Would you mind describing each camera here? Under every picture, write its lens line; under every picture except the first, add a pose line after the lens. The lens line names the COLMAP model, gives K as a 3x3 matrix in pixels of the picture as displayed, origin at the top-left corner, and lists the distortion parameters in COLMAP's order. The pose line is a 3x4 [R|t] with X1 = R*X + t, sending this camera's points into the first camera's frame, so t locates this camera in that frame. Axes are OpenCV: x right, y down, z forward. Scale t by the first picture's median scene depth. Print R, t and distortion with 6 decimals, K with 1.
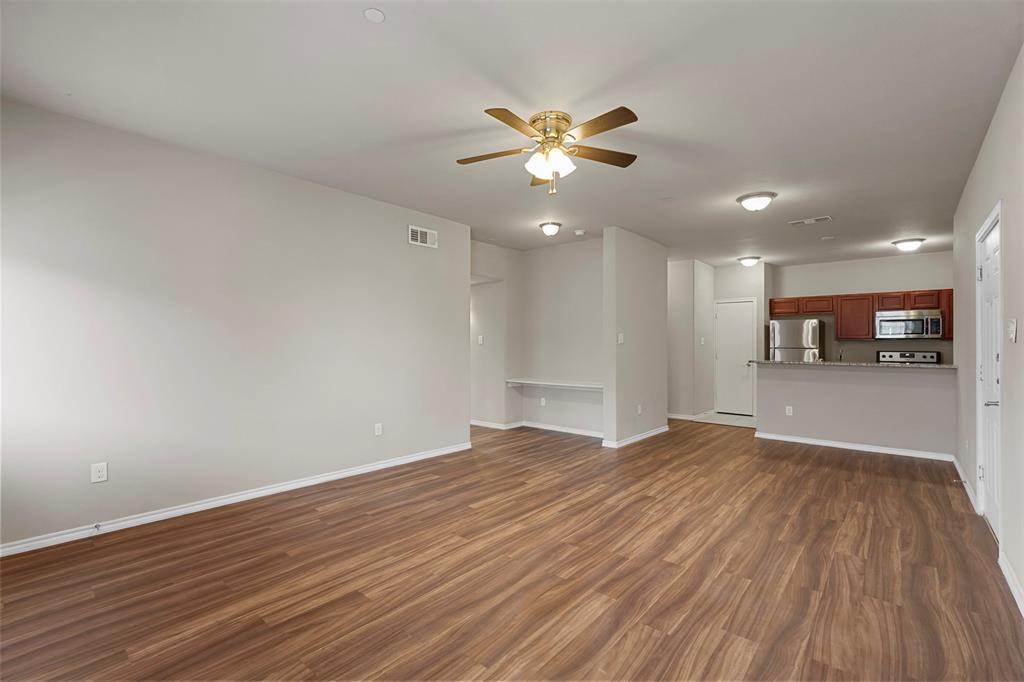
lens RADIAL K [[449.8, 0, 512.2], [0, 449.8, 342.6], [0, 0, 1]] dist [-0.004848, 0.001383]
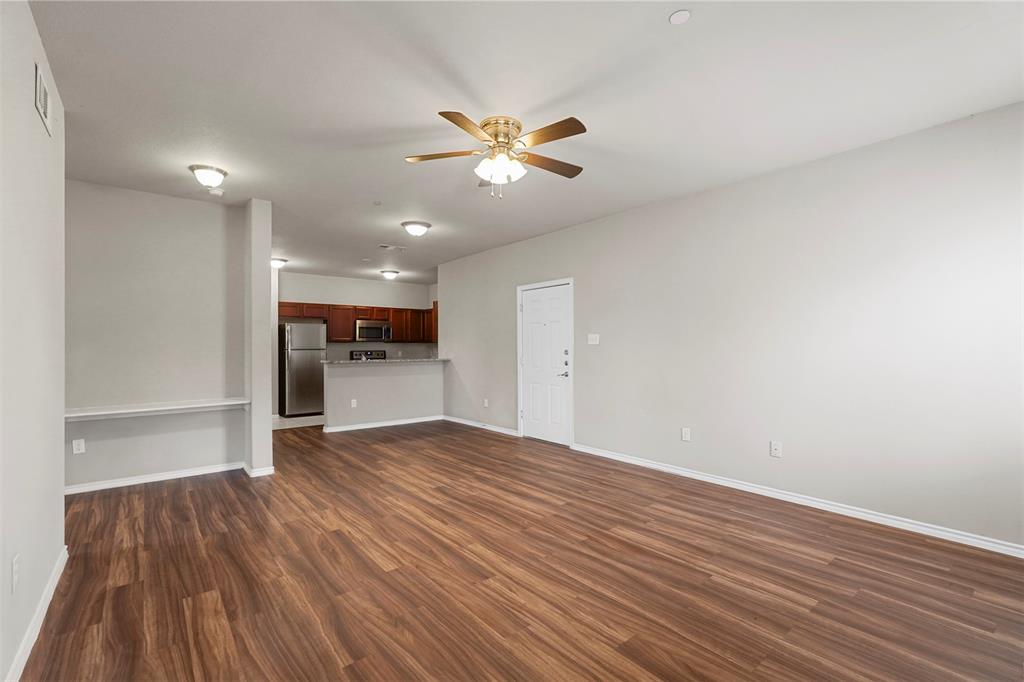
lens RADIAL K [[449.8, 0, 510.9], [0, 449.8, 343.5], [0, 0, 1]] dist [-0.004848, 0.001383]
pose [[0.181346, 0.004086, 0.983411, -0.822484], [-0.002722, 0.999990, -0.003653, 0.001782], [-0.983415, -0.002015, 0.181356, 0.723128]]
